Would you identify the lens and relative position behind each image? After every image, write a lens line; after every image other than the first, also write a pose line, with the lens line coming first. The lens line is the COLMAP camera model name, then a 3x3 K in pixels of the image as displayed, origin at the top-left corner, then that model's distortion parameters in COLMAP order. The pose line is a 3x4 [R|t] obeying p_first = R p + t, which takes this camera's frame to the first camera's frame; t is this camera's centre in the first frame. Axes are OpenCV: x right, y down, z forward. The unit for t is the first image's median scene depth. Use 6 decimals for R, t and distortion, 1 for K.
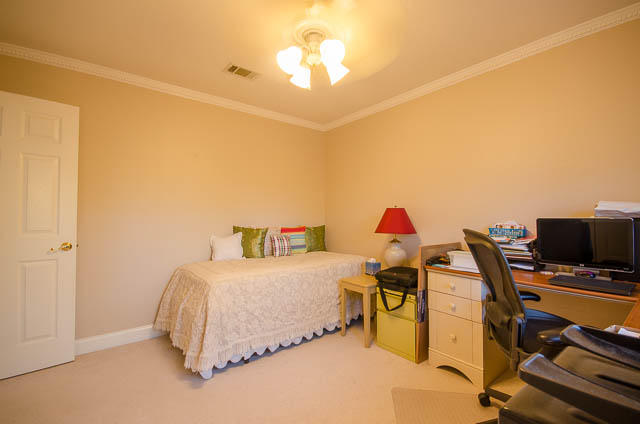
lens RADIAL K [[286.7, 0, 325.2], [0, 286.7, 212.1], [0, 0, 1]] dist [0.002139, 0.000400]
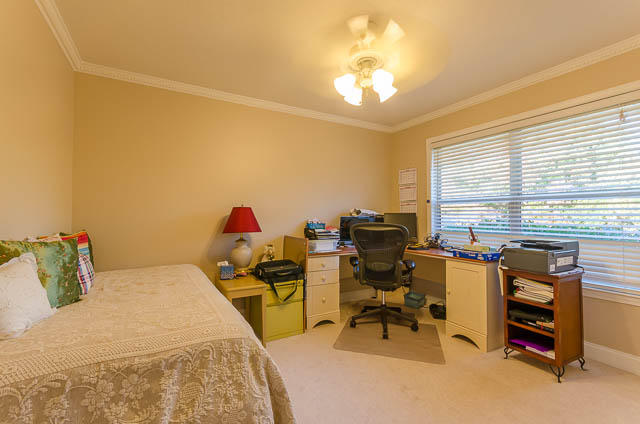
lens RADIAL K [[286.7, 0, 325.2], [0, 286.7, 212.1], [0, 0, 1]] dist [0.002139, 0.000400]
pose [[0.148115, 0.013704, 0.988875, -0.898062], [-0.013939, 0.999834, -0.011768, 0.013210], [-0.988872, -0.012041, 0.148281, 0.717502]]
